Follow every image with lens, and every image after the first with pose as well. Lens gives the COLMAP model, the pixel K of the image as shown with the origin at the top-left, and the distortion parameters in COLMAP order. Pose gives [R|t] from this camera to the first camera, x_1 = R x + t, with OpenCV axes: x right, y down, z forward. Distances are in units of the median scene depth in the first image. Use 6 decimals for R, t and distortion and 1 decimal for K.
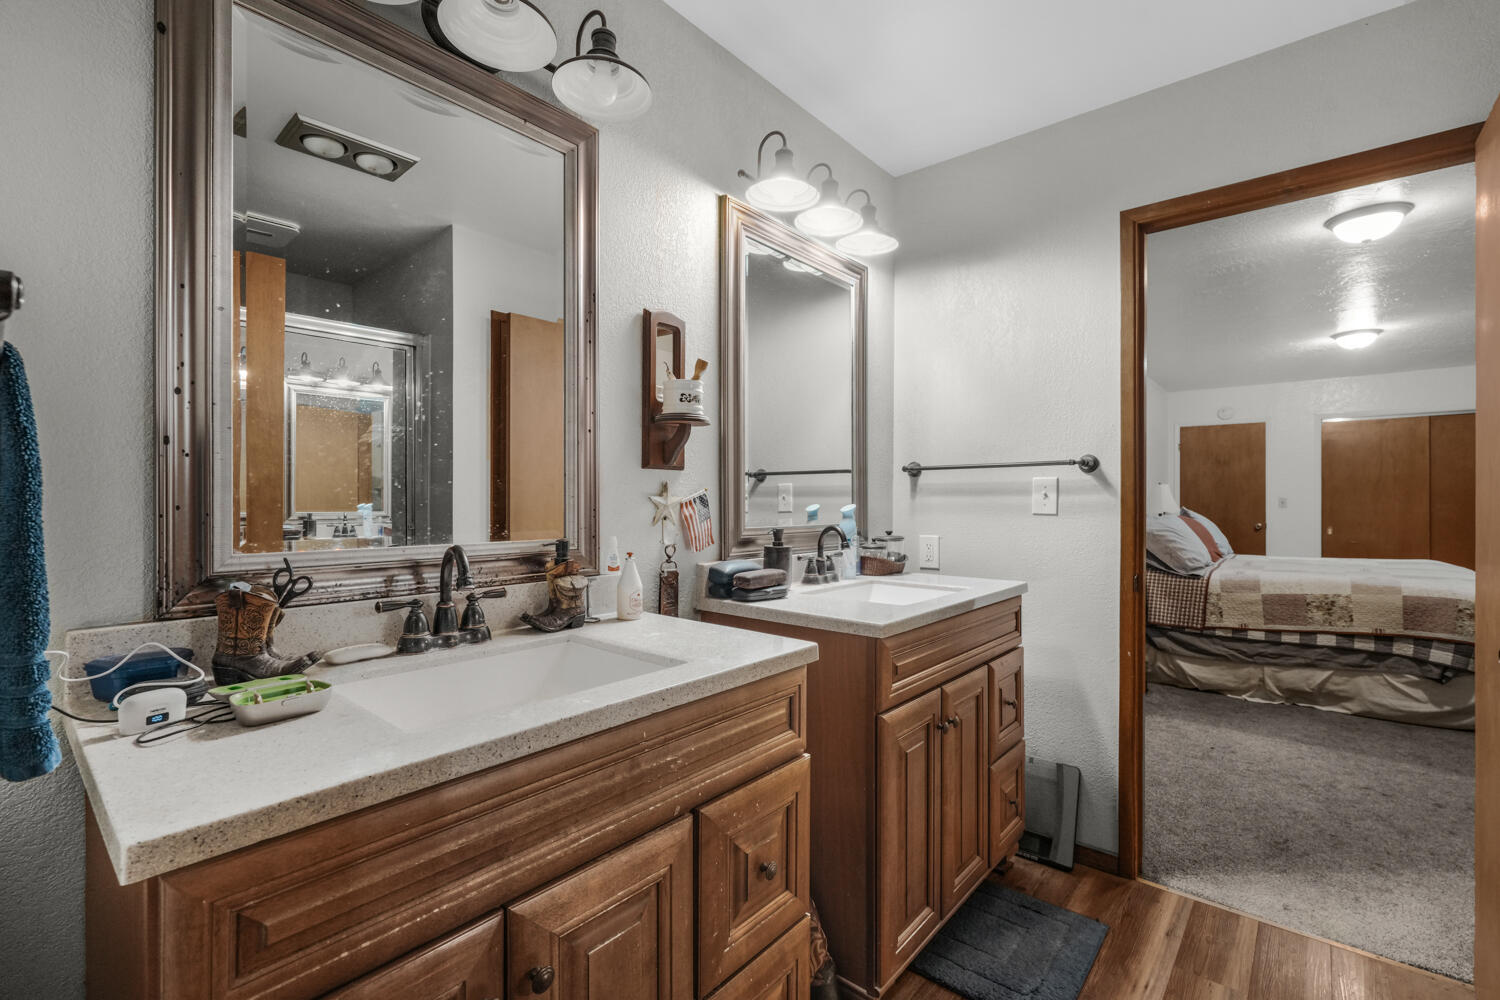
lens RADIAL K [[666.3, 0, 750.0], [0, 666.3, 497.4], [0, 0, 1]] dist [0.005179, -0.000318]
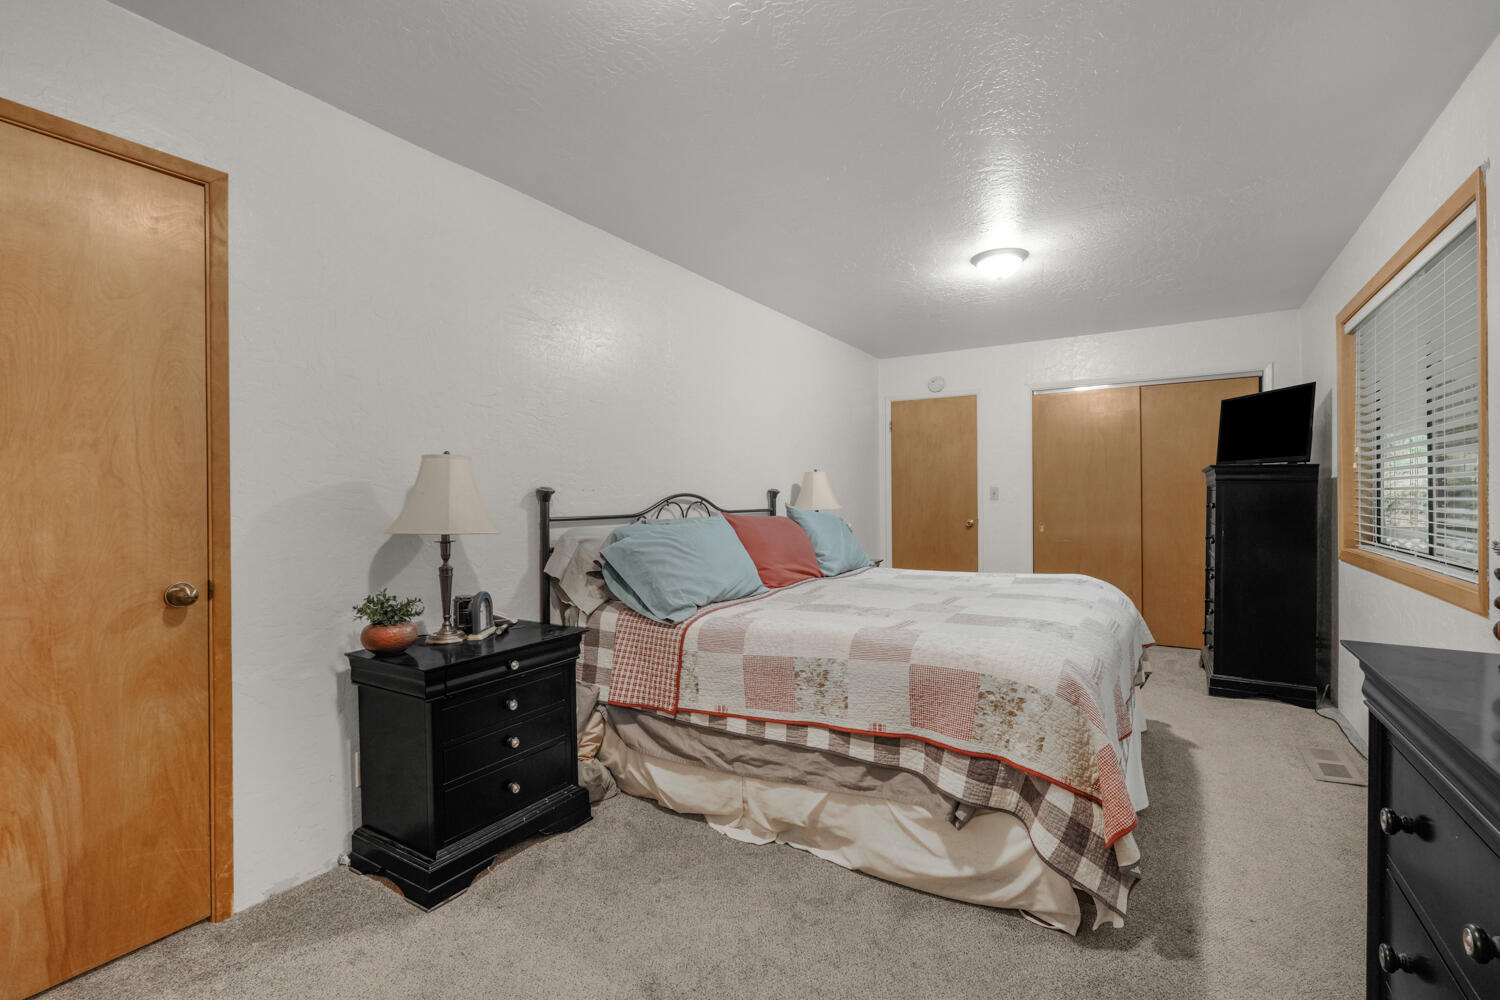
lens RADIAL K [[666.3, 0, 748.9], [0, 666.3, 499.3], [0, 0, 1]] dist [0.005179, -0.000318]
pose [[0.989452, -0.011163, 0.144432, 0.715112], [0.009194, 0.999856, 0.014291, 0.000577], [-0.144571, -0.012812, 0.989411, 0.443591]]
